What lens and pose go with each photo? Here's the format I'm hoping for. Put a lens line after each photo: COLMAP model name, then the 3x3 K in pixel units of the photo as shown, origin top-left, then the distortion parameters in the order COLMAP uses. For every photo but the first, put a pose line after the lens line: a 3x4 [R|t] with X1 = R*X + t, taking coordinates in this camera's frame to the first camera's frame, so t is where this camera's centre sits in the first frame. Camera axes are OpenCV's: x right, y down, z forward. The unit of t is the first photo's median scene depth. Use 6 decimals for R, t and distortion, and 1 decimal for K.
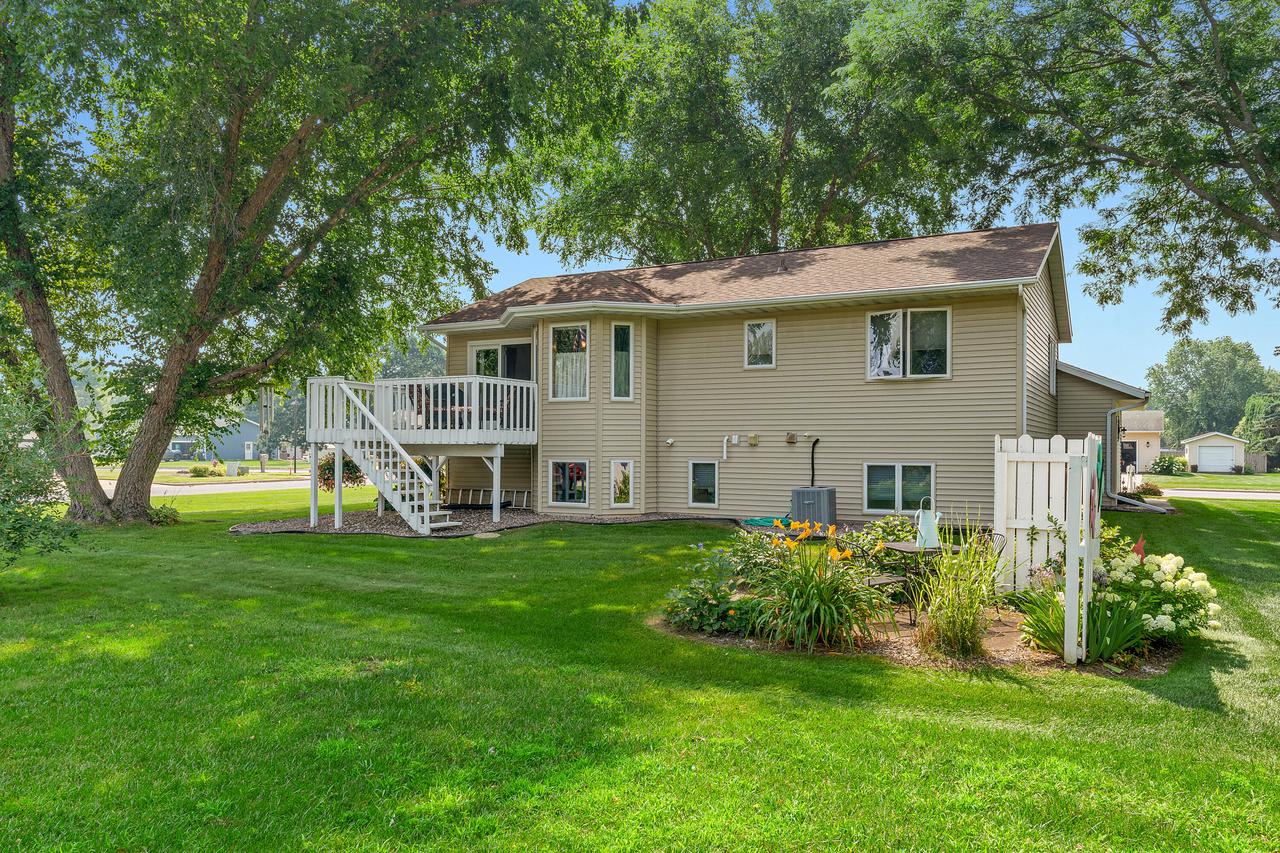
lens RADIAL K [[920.6, 0, 600.5], [0, 920.6, 433.7], [0, 0, 1]] dist [-0.000286, -0.001248]
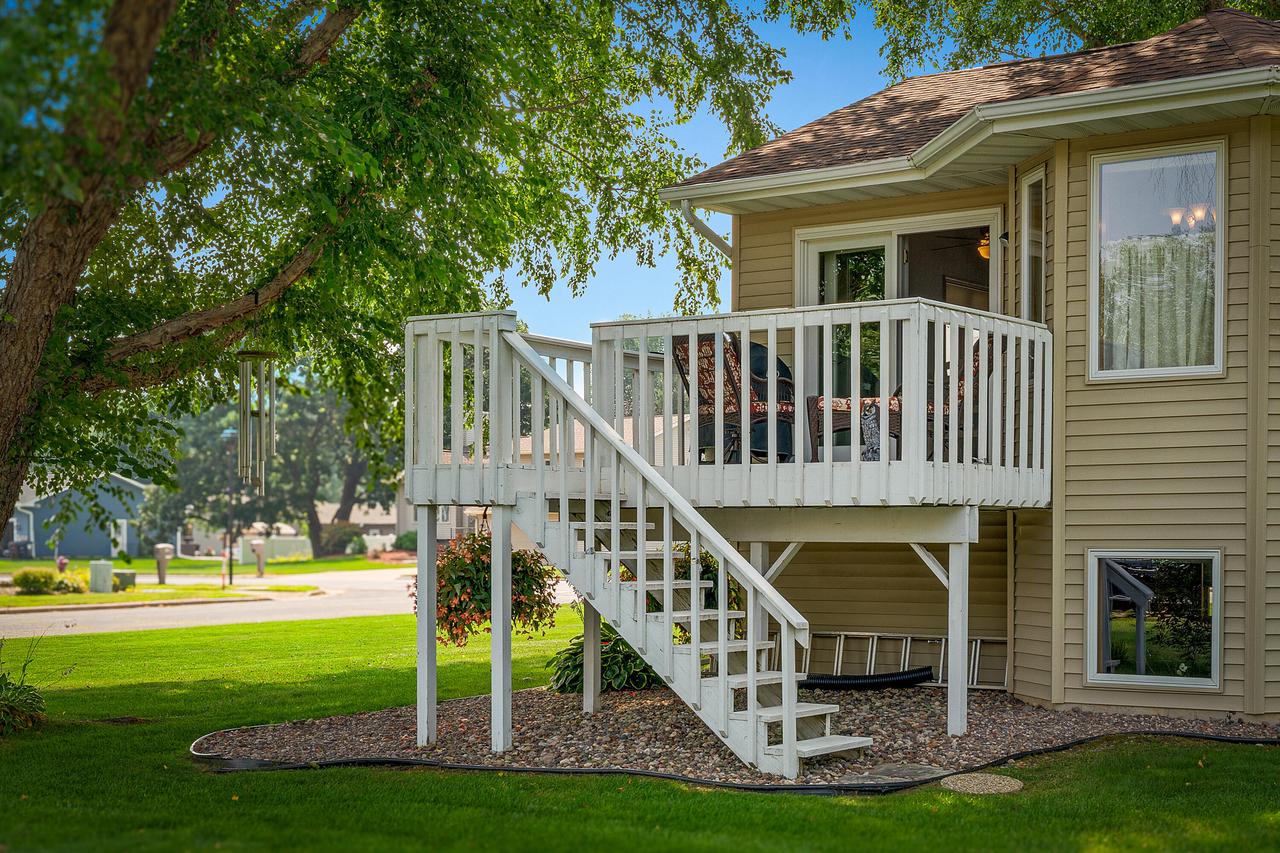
lens RADIAL K [[1887.1, 0, 641.2], [0, 1887.1, 521.3], [0, 0, 1]] dist [0.012520, -0.070350]
pose [[0.996063, -0.005011, -0.088504, -0.164727], [0.005917, 0.999933, 0.009987, 0.009263], [0.088448, -0.010471, 0.996026, 0.291156]]
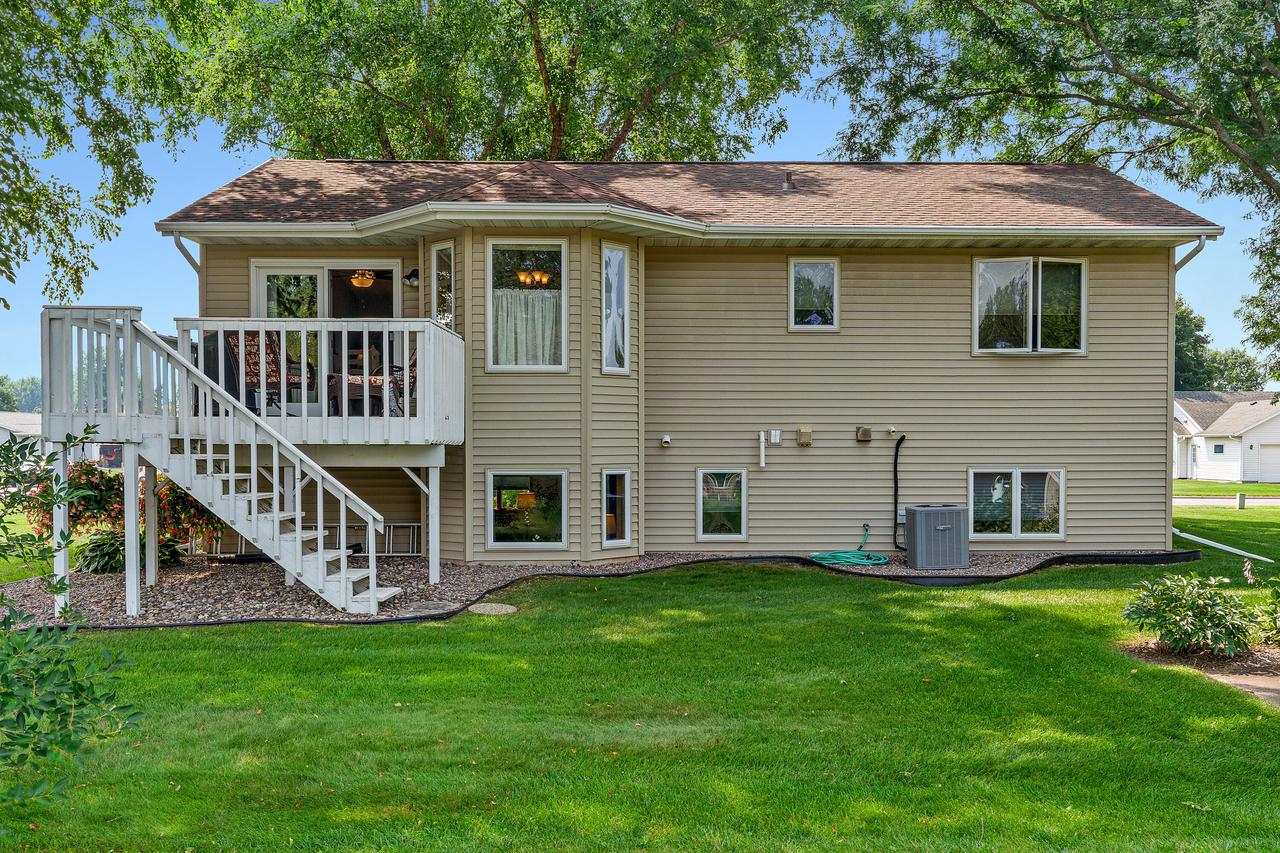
lens RADIAL K [[1288.8, 0, 640.0], [0, 1288.8, 426.5], [0, 0, 1]] dist [0.003714, 0.008155]
pose [[0.853288, 0.005067, 0.521416, -0.410724], [-0.004148, 0.999987, -0.002930, 0.002187], [-0.521424, 0.000337, 0.853298, 0.258095]]
